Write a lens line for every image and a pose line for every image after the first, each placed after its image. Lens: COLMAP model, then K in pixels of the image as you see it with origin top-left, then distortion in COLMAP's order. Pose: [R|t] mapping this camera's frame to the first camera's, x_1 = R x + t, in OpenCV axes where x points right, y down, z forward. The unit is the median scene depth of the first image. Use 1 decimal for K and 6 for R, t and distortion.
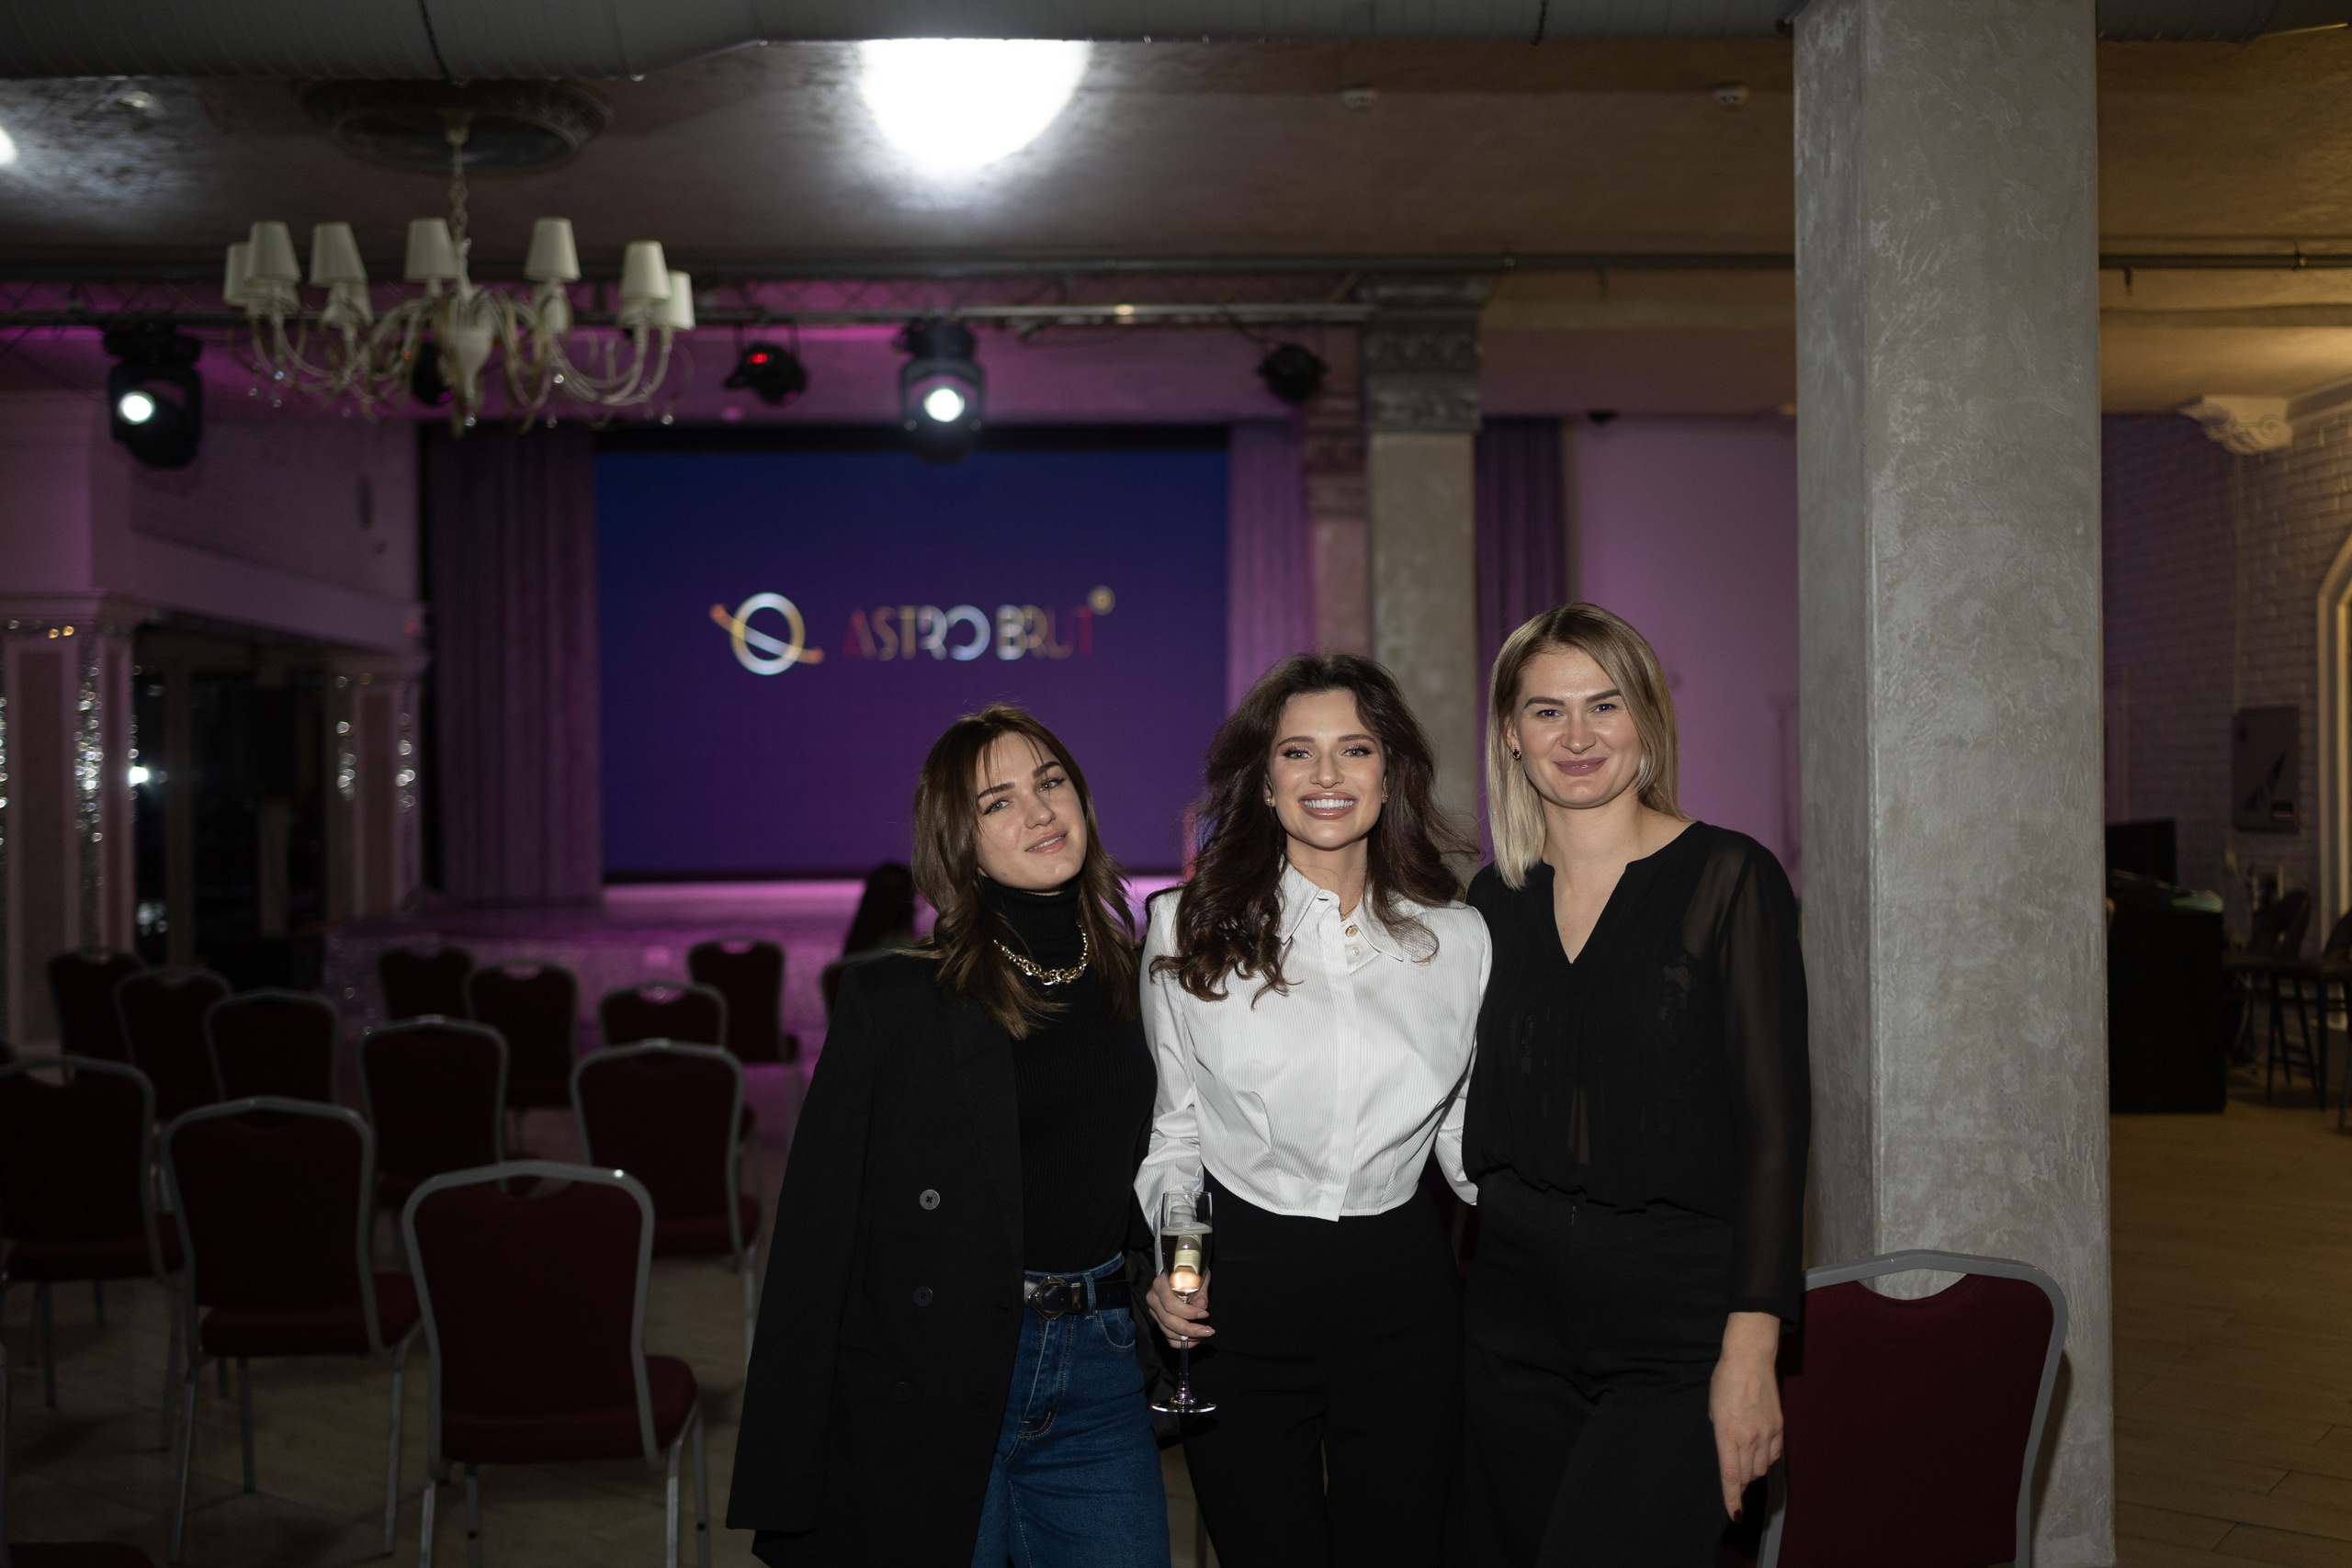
lens RADIAL K [[2310.3, 0, 1171.3], [0, 2310.3, 780.6], [0, 0, 1]] dist [-0.000092, 0.016013]
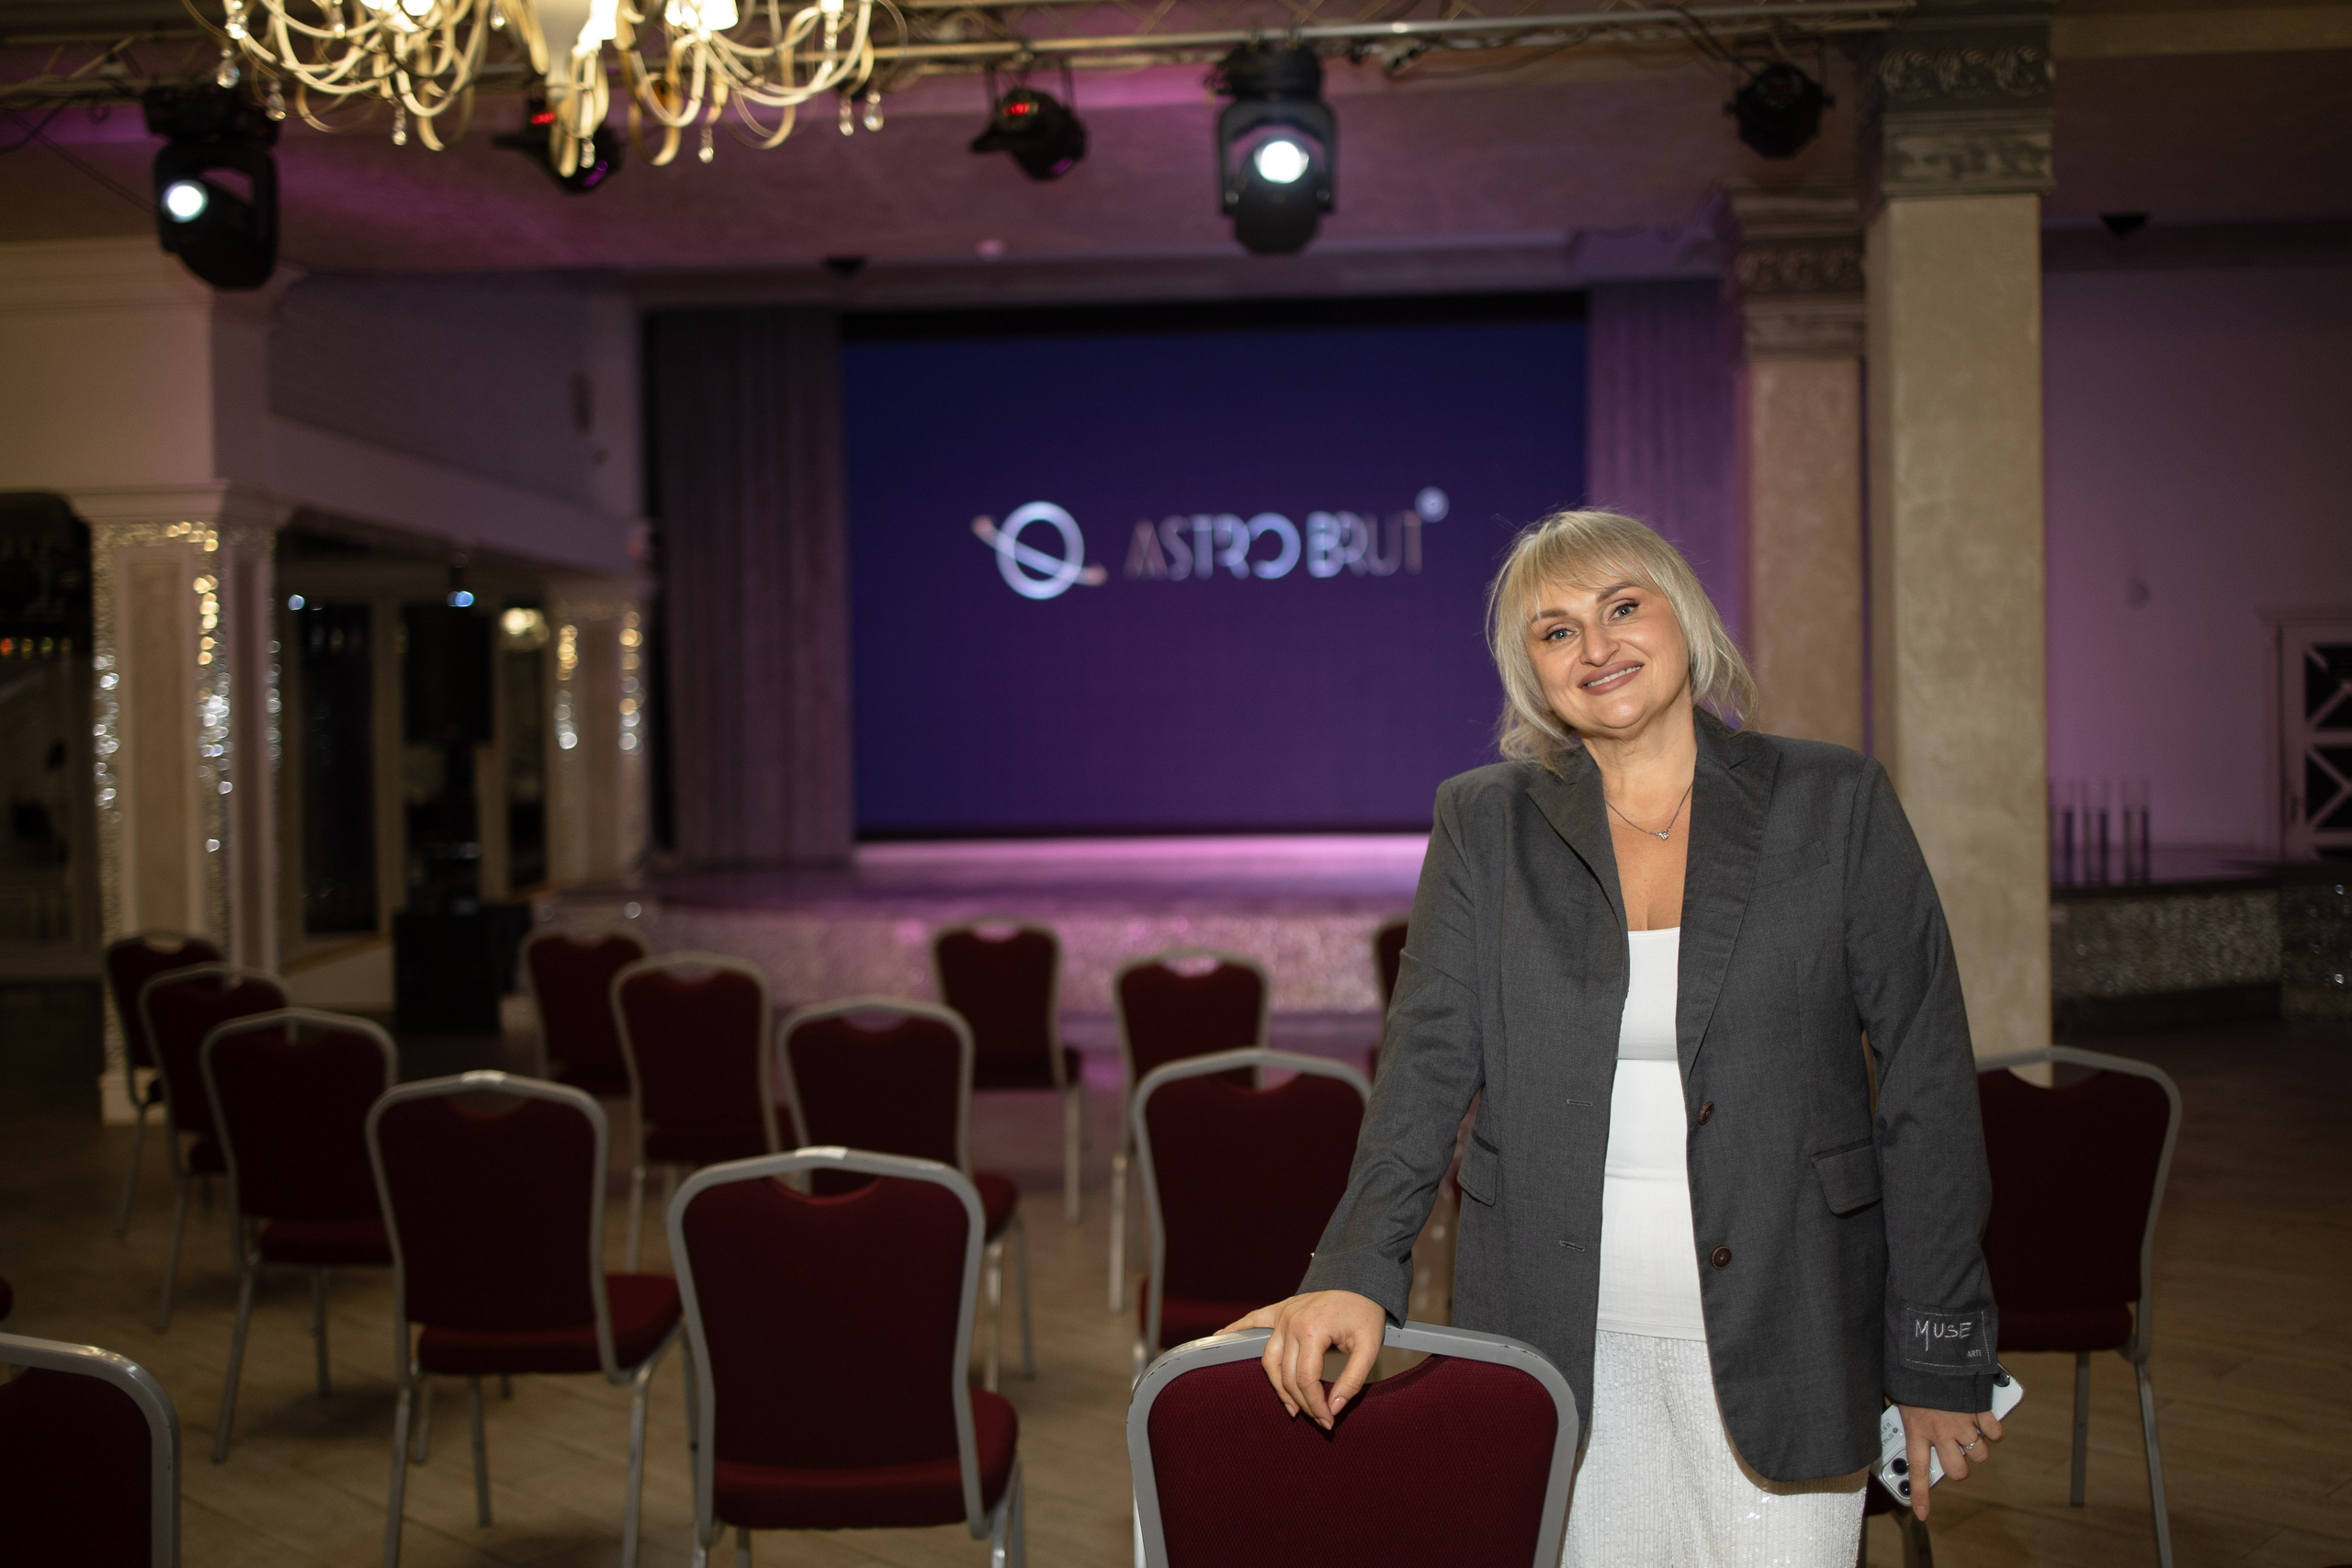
lens RADIAL K [[2321.8, 0, 1179.8], [0, 2321.8, 780.4], [0, 0, 1]] dist [0.001476, 0.010125]
pose [[0.993323, -0.003575, -0.115309, -0.047033], [0.005834, 0.999798, 0.019255, 0.010279], [0.115217, -0.019799, 0.993143, 0.288636]]
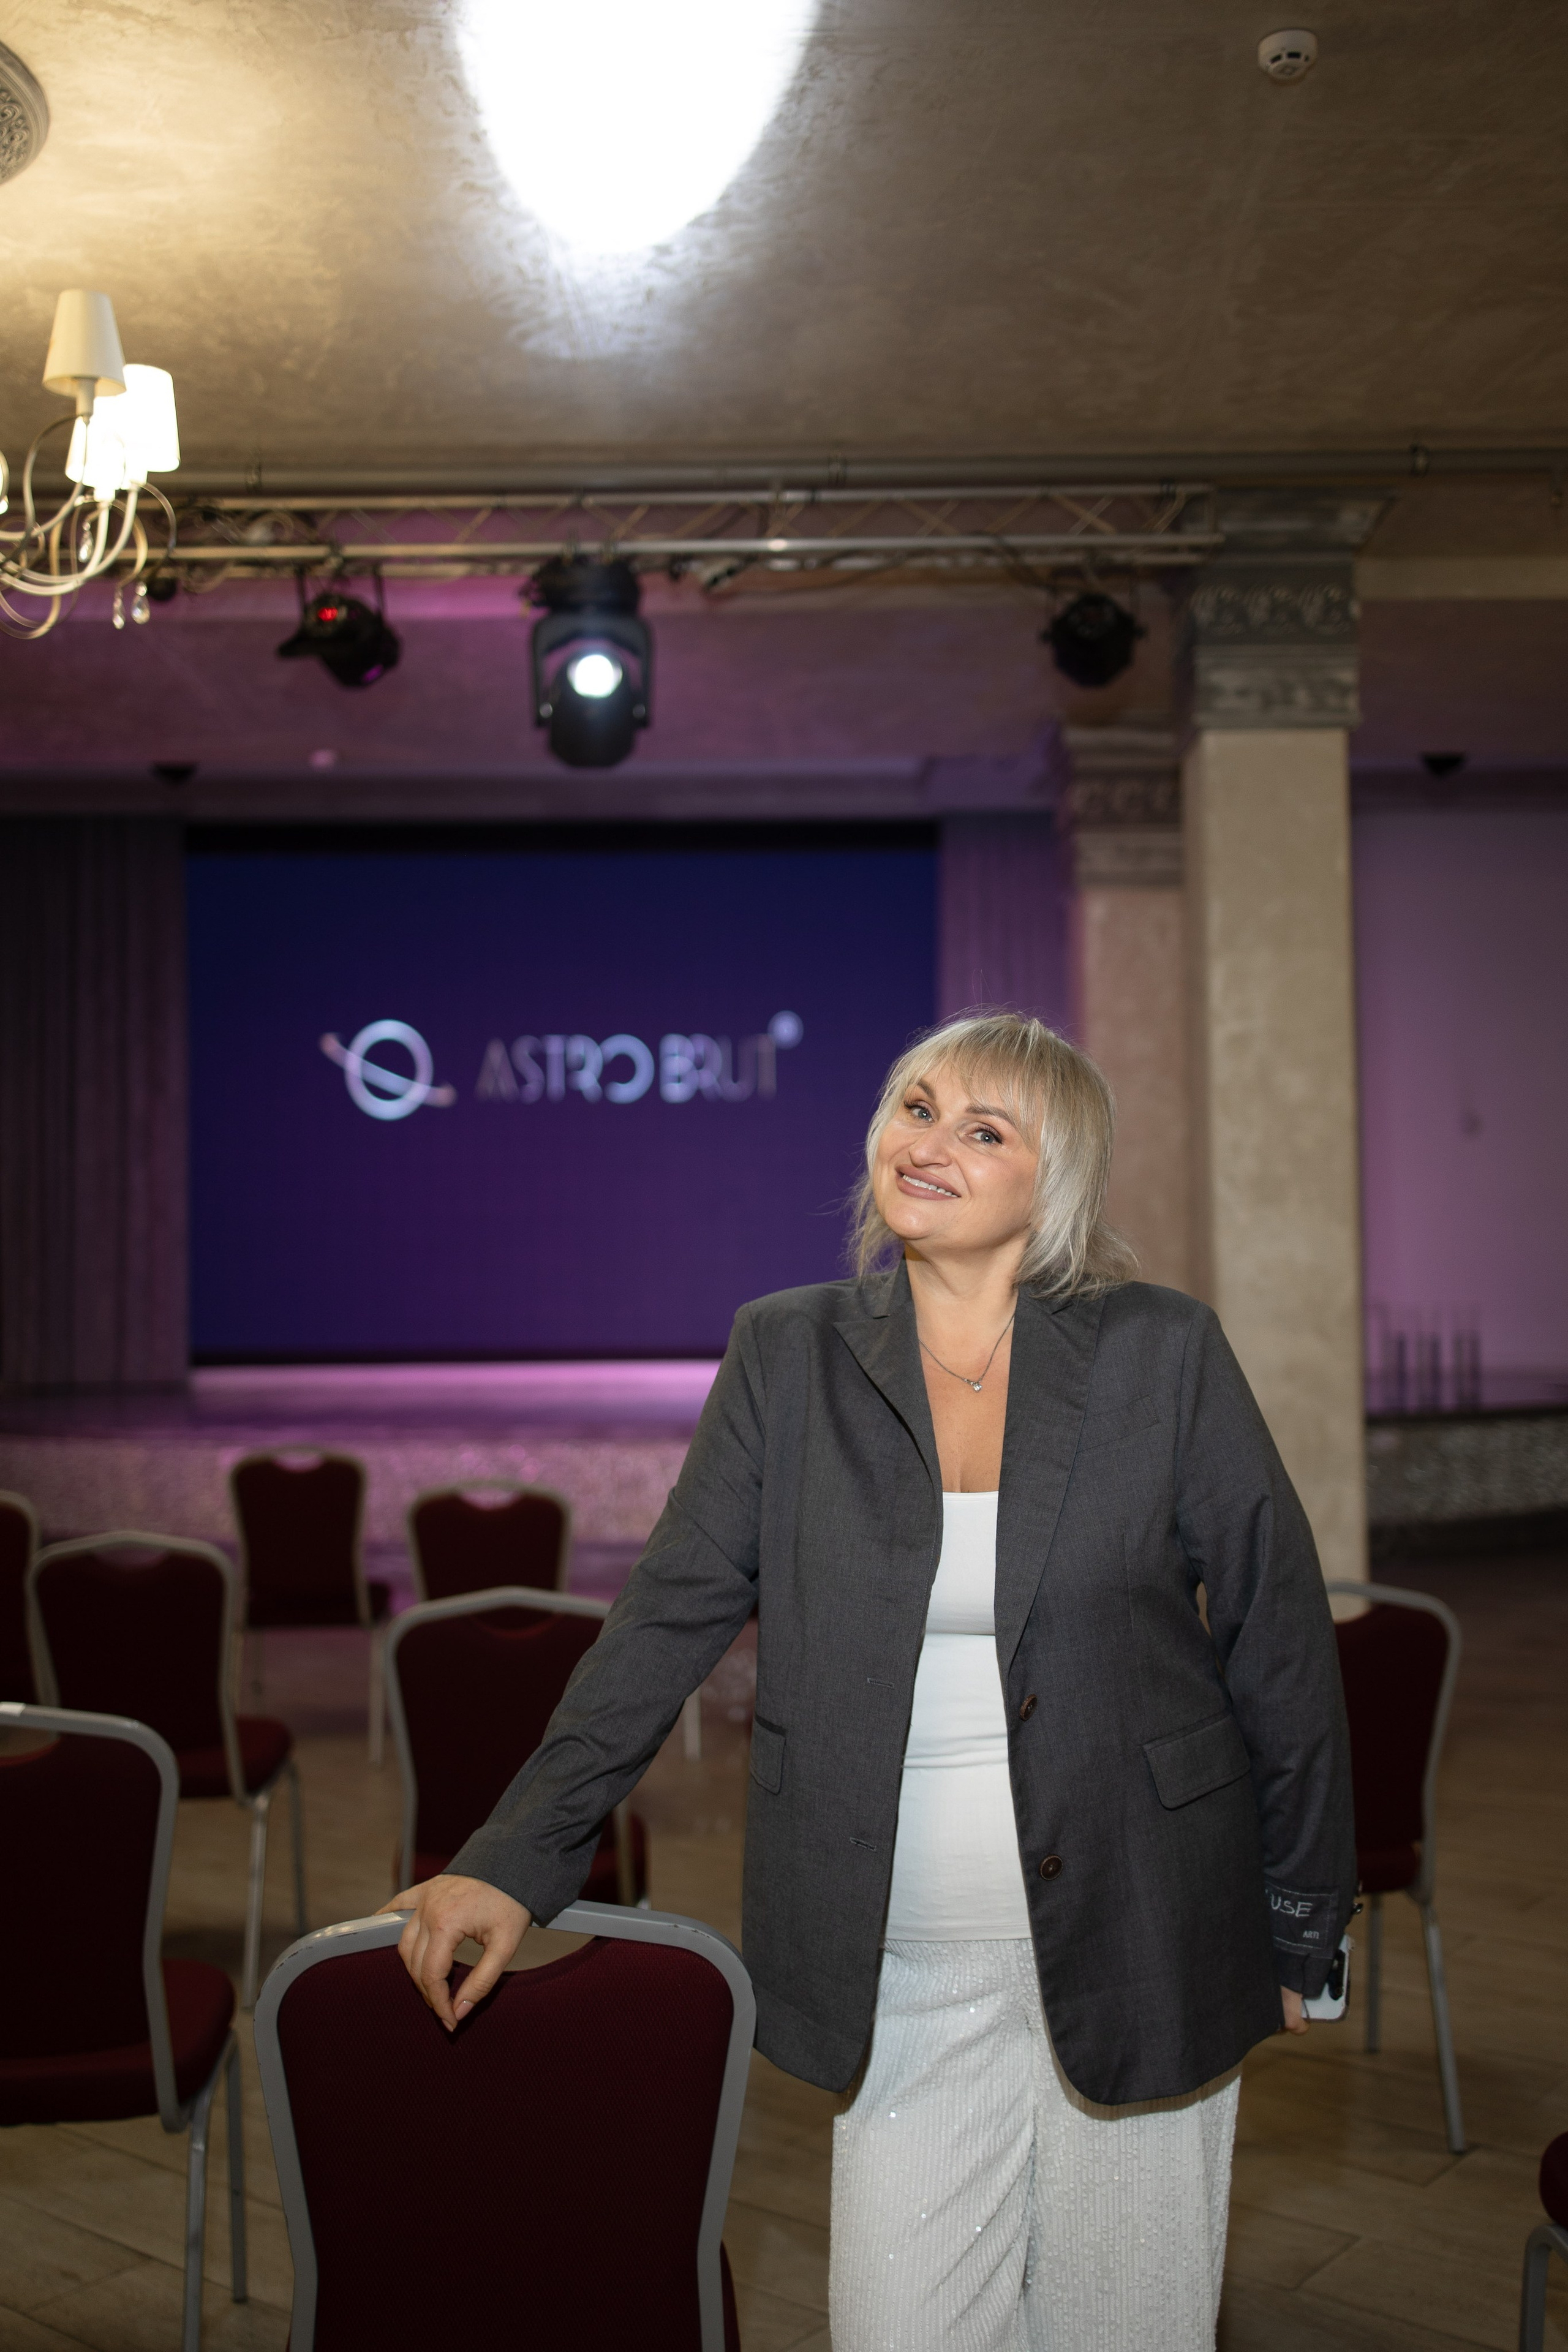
lens RADIAL K [[2317.0, 0, 776.9], [0, 2317.0, 1185.2], [0, 0, 1]] dist [0.006107, -0.010650]
pose [[0.999745, -0.000759, -0.022560, -0.027743], [0.000034, 0.999484, -0.032115, 0.010967], [0.022572, 0.032106, 0.999230, 0.309116]]
